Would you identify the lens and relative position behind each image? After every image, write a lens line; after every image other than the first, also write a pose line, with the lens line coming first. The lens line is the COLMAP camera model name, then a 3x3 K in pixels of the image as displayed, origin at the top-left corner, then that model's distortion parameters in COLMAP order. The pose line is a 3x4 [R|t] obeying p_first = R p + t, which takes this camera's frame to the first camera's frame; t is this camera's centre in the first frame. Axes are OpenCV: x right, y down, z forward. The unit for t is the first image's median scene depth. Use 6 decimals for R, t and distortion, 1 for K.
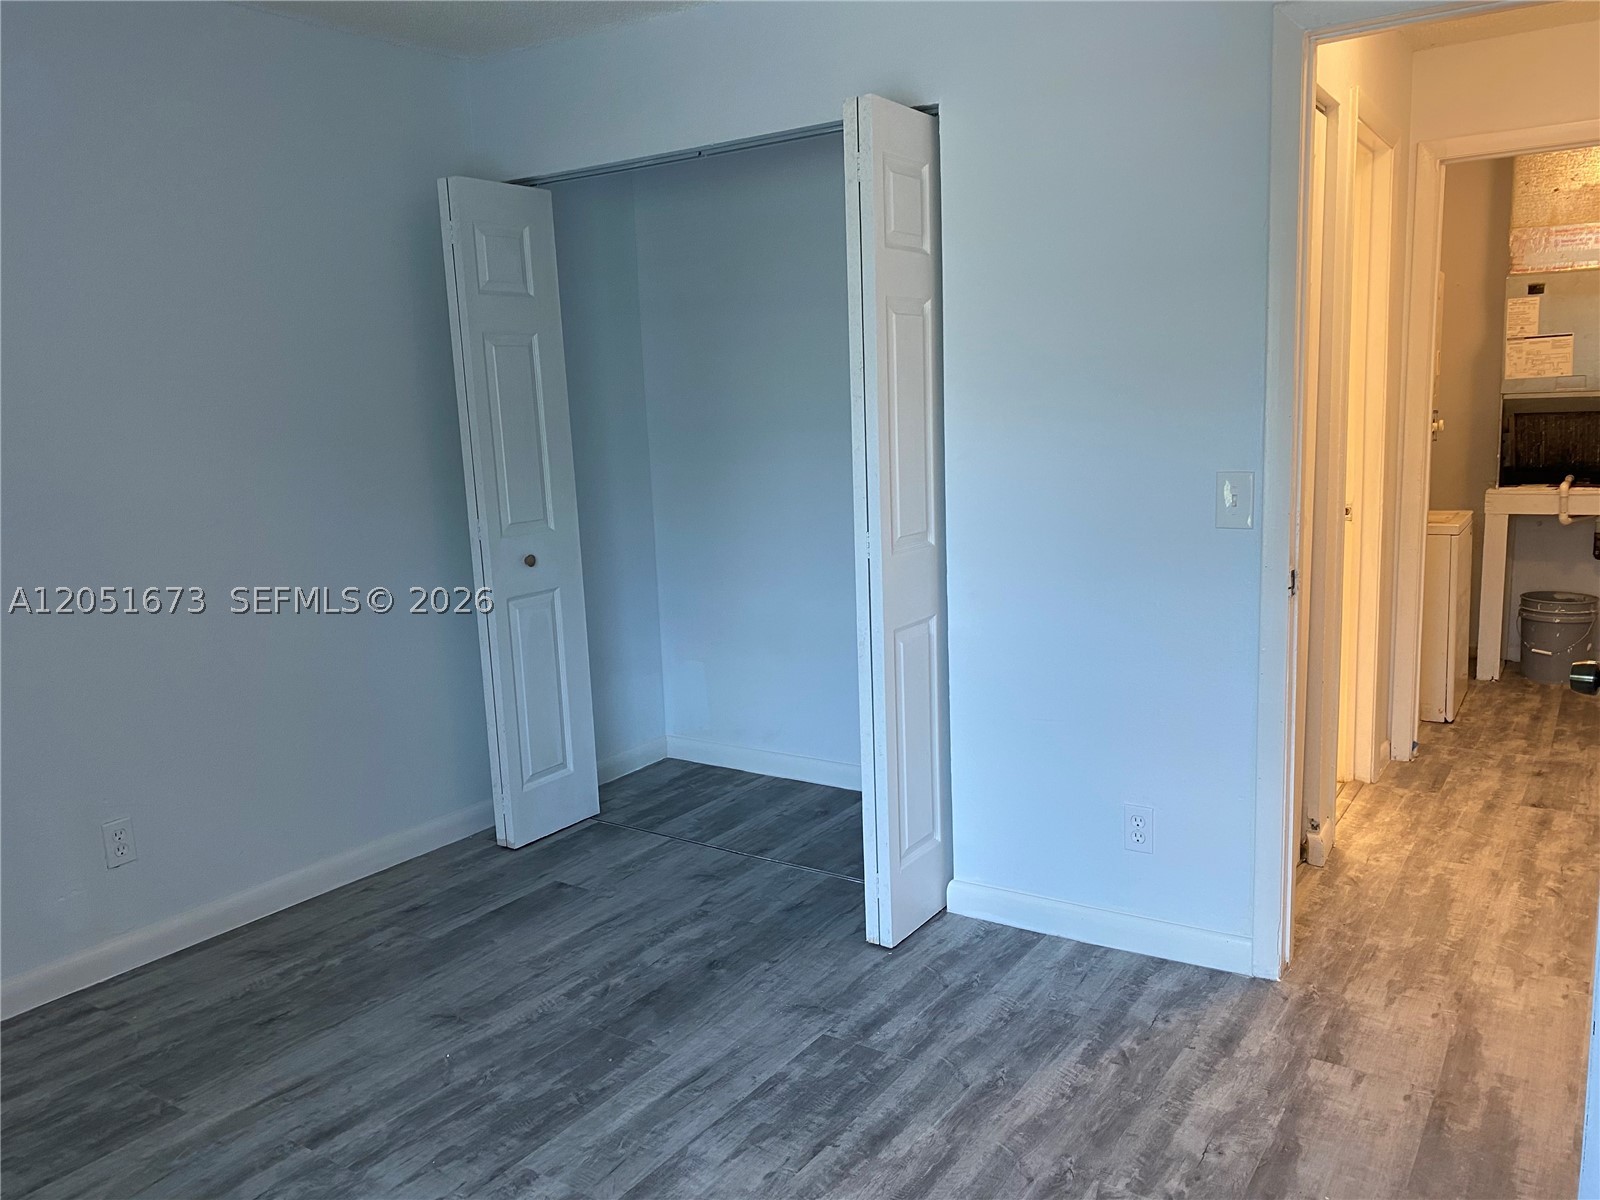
lens RADIAL K [[1211.0, 0, 800.0], [0, 1211.0, 600.0], [0, 0, 1]] dist [0.069472, -0.077047]
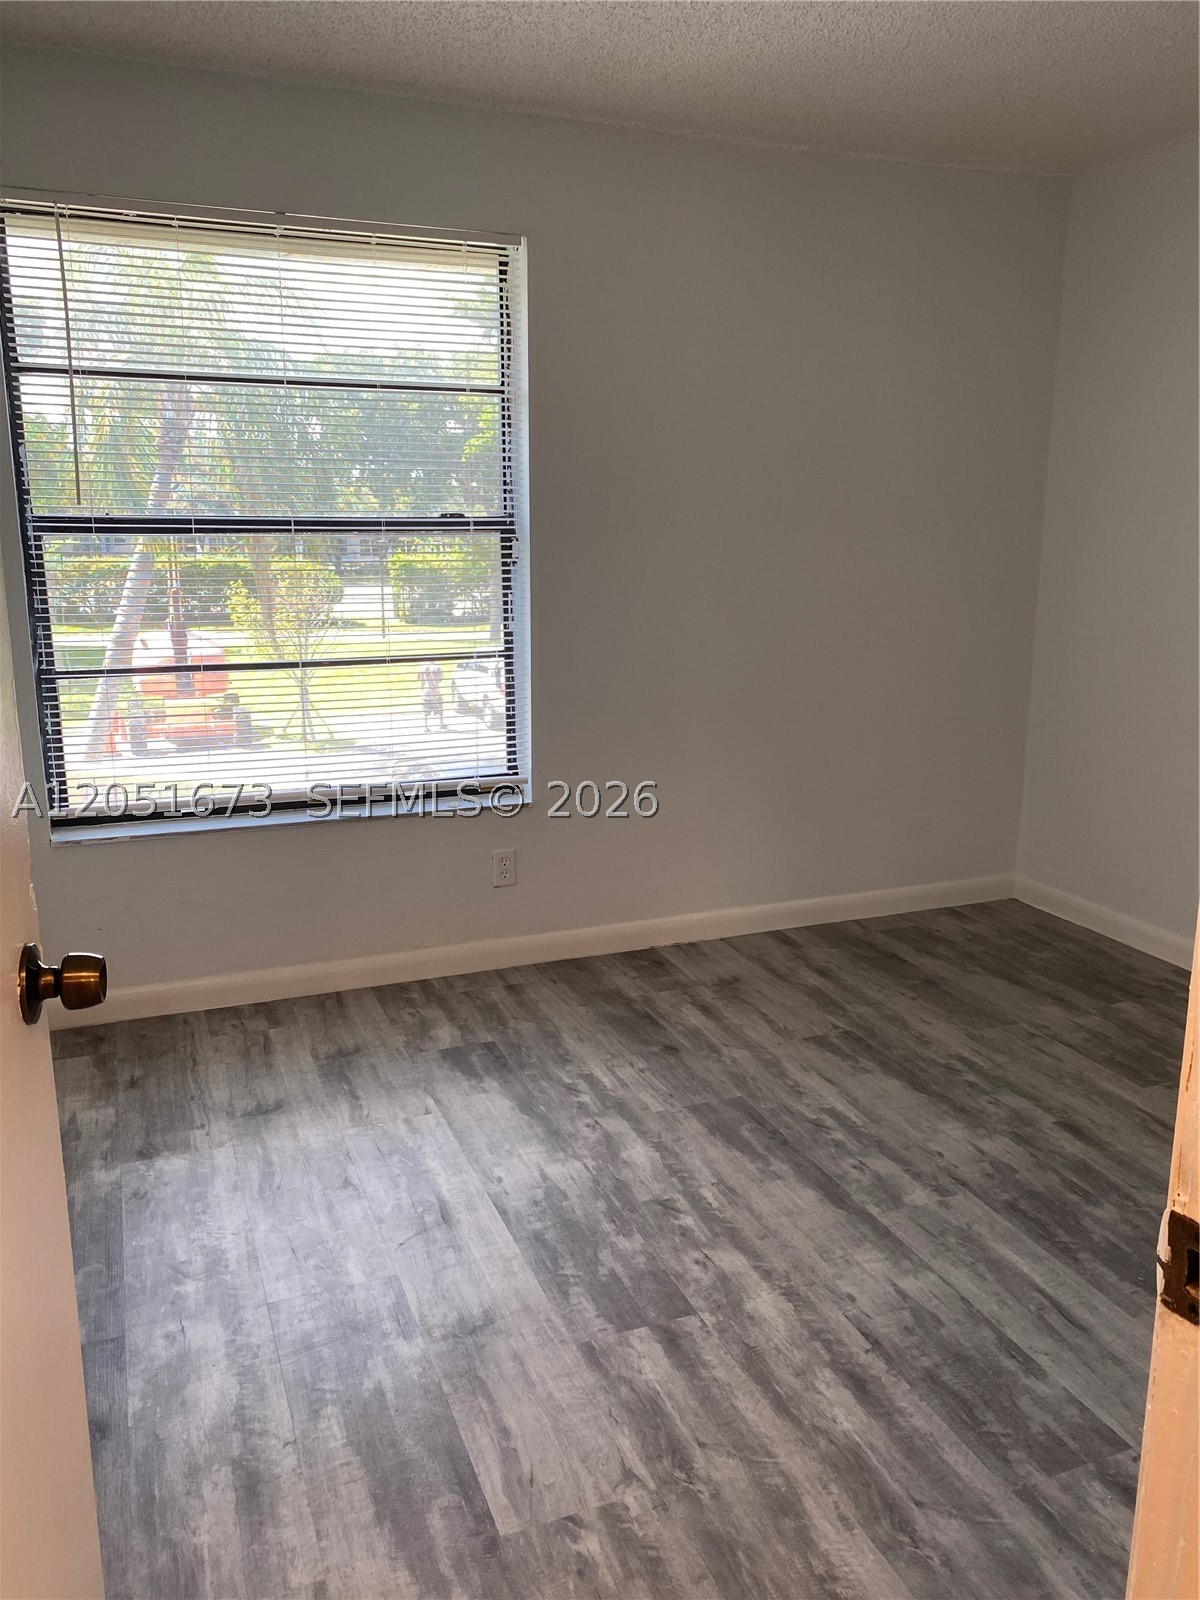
lens RADIAL K [[1211.0, 0, 600.0], [0, 1211.0, 800.0], [0, 0, 1]] dist [0.069472, -0.077047]
pose [[-0.558176, 0.207420, -0.803378, 0.737889], [-0.117015, 0.938893, 0.323708, -0.182131], [0.821430, 0.274693, -0.499796, 1.137637]]
